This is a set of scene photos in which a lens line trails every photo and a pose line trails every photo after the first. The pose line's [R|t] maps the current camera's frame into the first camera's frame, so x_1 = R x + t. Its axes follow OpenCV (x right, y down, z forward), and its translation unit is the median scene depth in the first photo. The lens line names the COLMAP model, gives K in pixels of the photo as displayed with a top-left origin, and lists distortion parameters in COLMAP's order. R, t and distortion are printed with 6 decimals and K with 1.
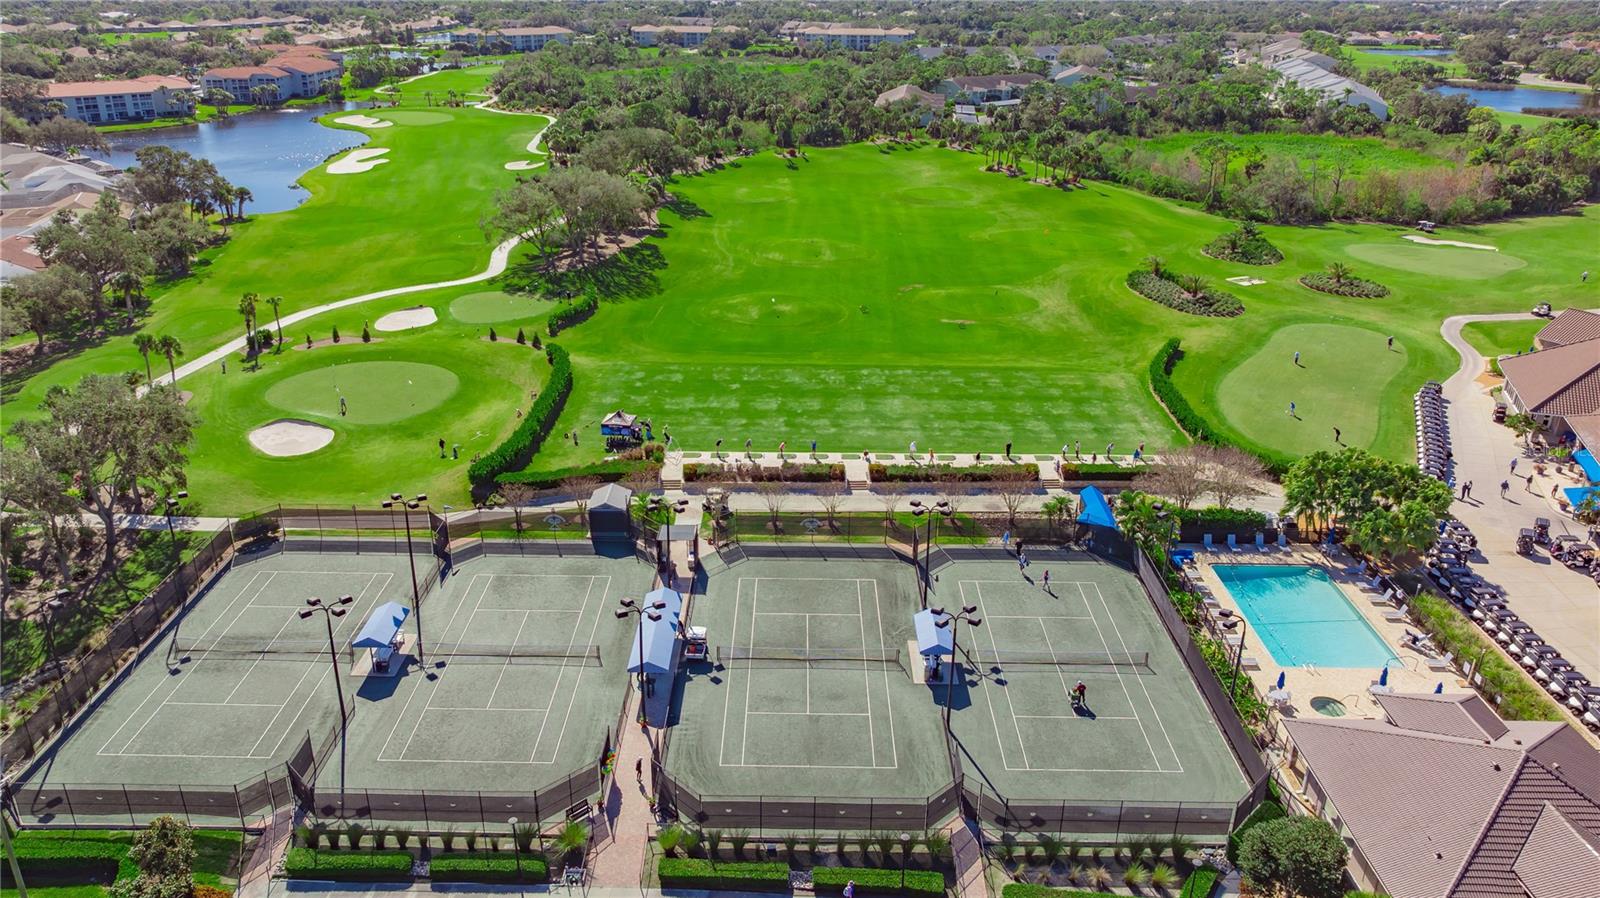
lens RADIAL K [[1163.0, 0, 800.0], [0, 1163.0, 449.0], [0, 0, 1]] dist [-0.018328, -0.000636]
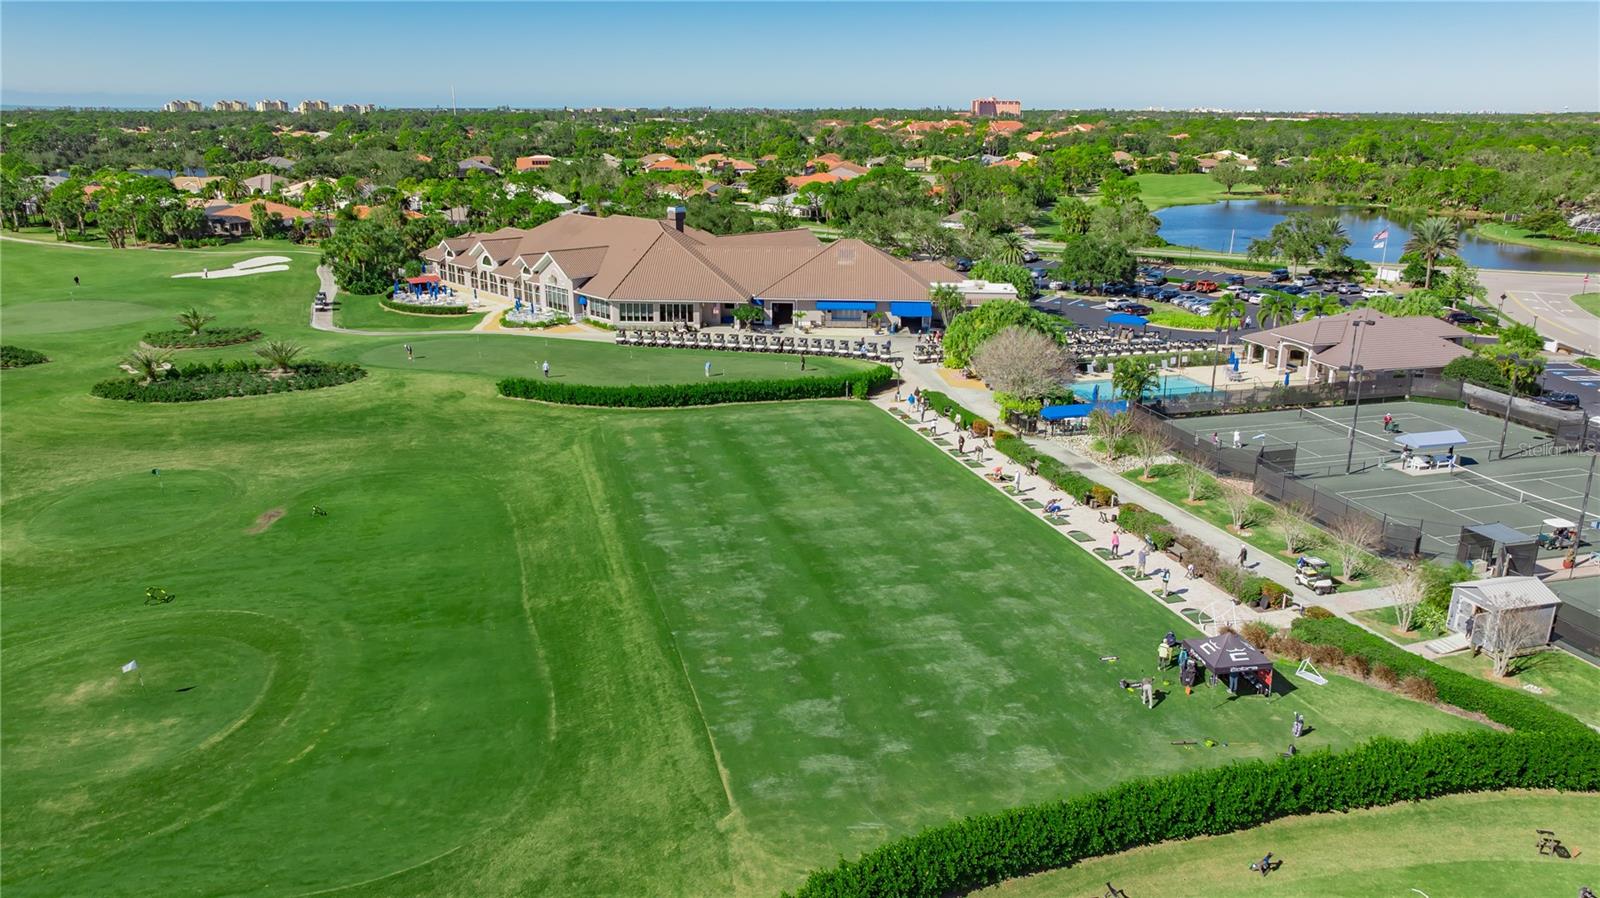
lens RADIAL K [[1139.5, 0, 809.4], [0, 1139.5, 446.9], [0, 0, 1]] dist [-0.035668, 0.041043]
pose [[-0.283671, -0.292567, 0.913201, -0.356804], [0.357825, 0.851238, 0.383868, -0.235646], [-0.889658, 0.435658, -0.136784, 0.832625]]
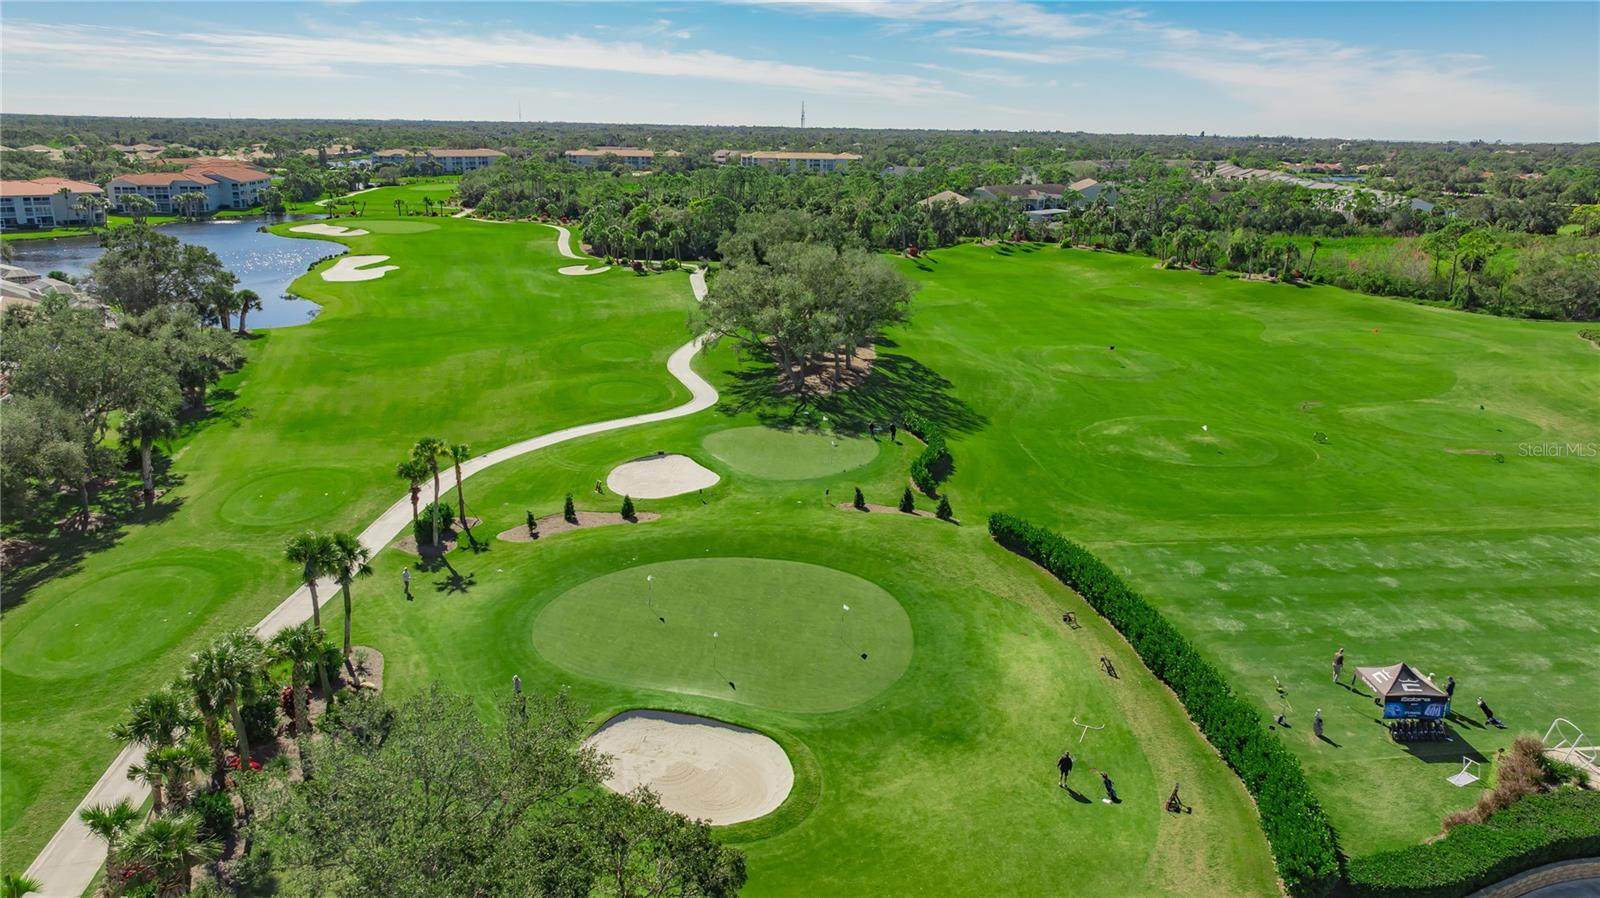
lens RADIAL K [[1139.5, 0, 809.4], [0, 1139.5, 446.9], [0, 0, 1]] dist [-0.035668, 0.041043]
pose [[0.991405, -0.029417, 0.127482, -0.317989], [0.043818, 0.992778, -0.111676, -0.056039], [-0.123276, 0.116302, 0.985534, 0.401078]]
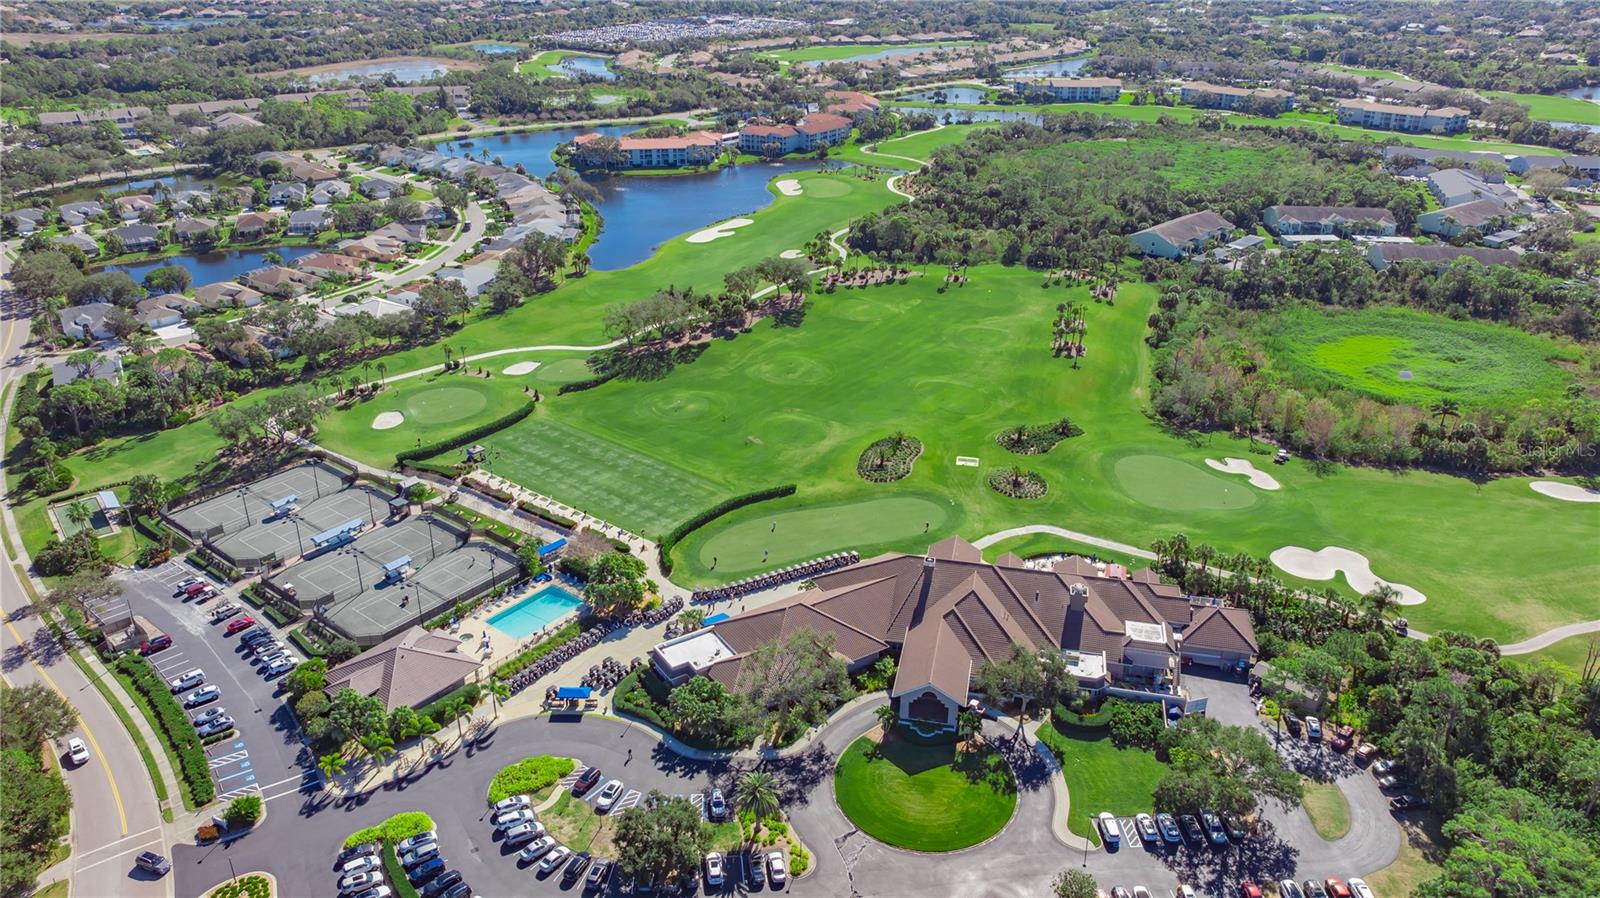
lens RADIAL K [[1139.5, 0, 809.4], [0, 1139.5, 446.9], [0, 0, 1]] dist [-0.035668, 0.041043]
pose [[0.796535, 0.256723, -0.547380, 1.073802], [-0.234886, 0.965653, 0.111094, -0.293941], [0.557100, 0.040082, 0.829478, -0.302620]]
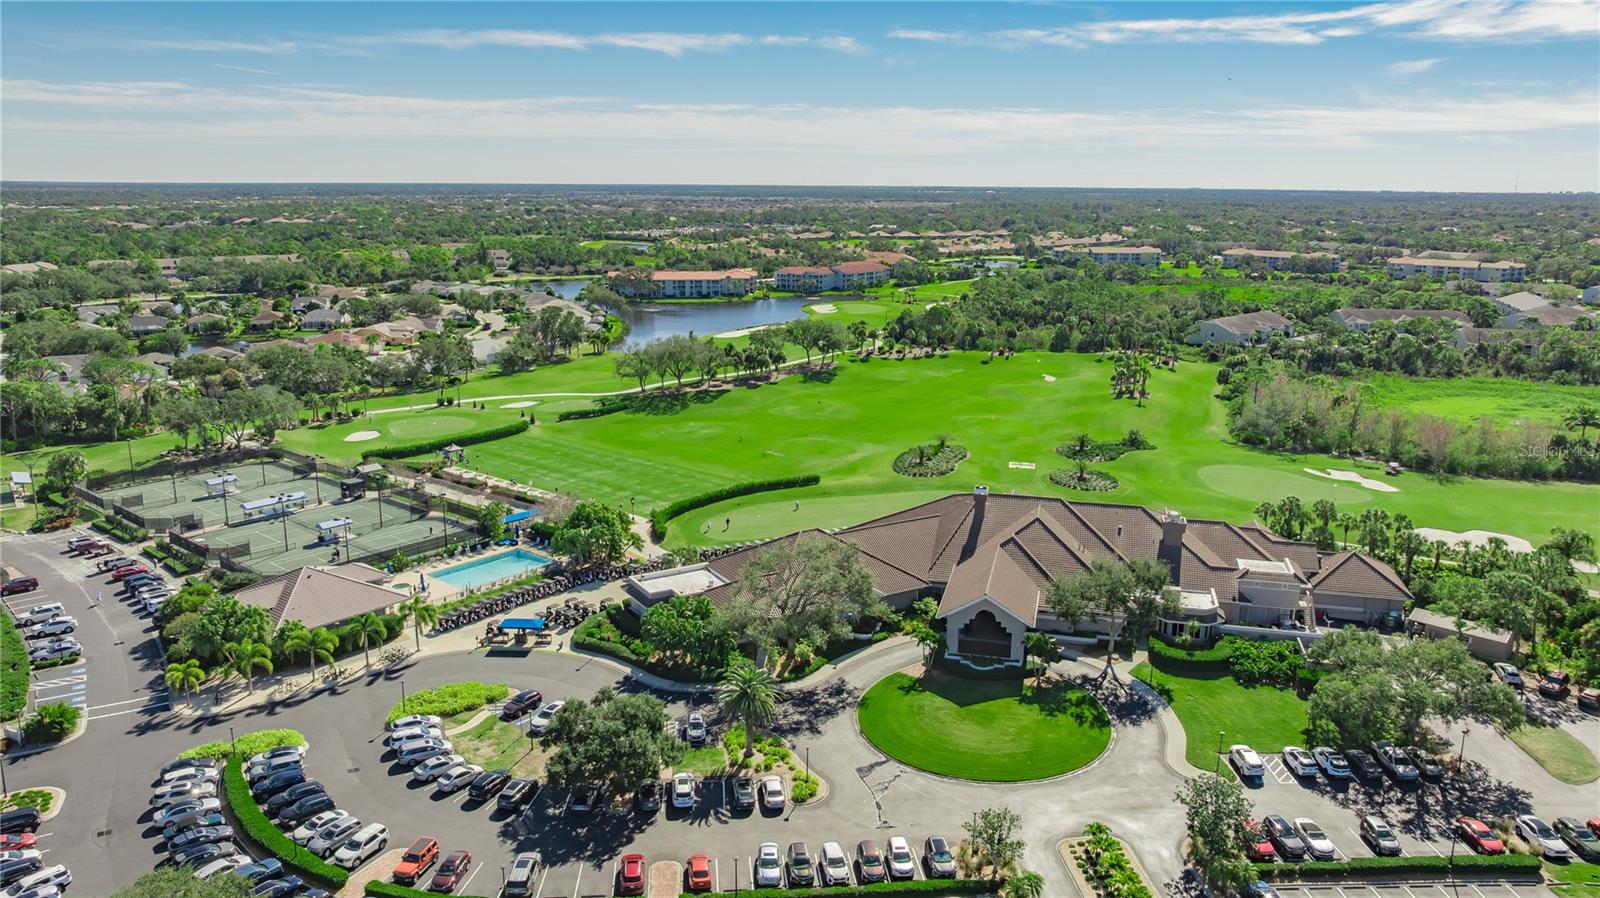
lens RADIAL K [[1139.5, 0, 809.4], [0, 1139.5, 446.9], [0, 0, 1]] dist [-0.035668, 0.041043]
pose [[0.773963, 0.138661, -0.617862, 1.025102], [-0.240814, 0.966871, -0.084669, -0.007284], [0.585653, 0.214321, 0.781714, -0.082031]]
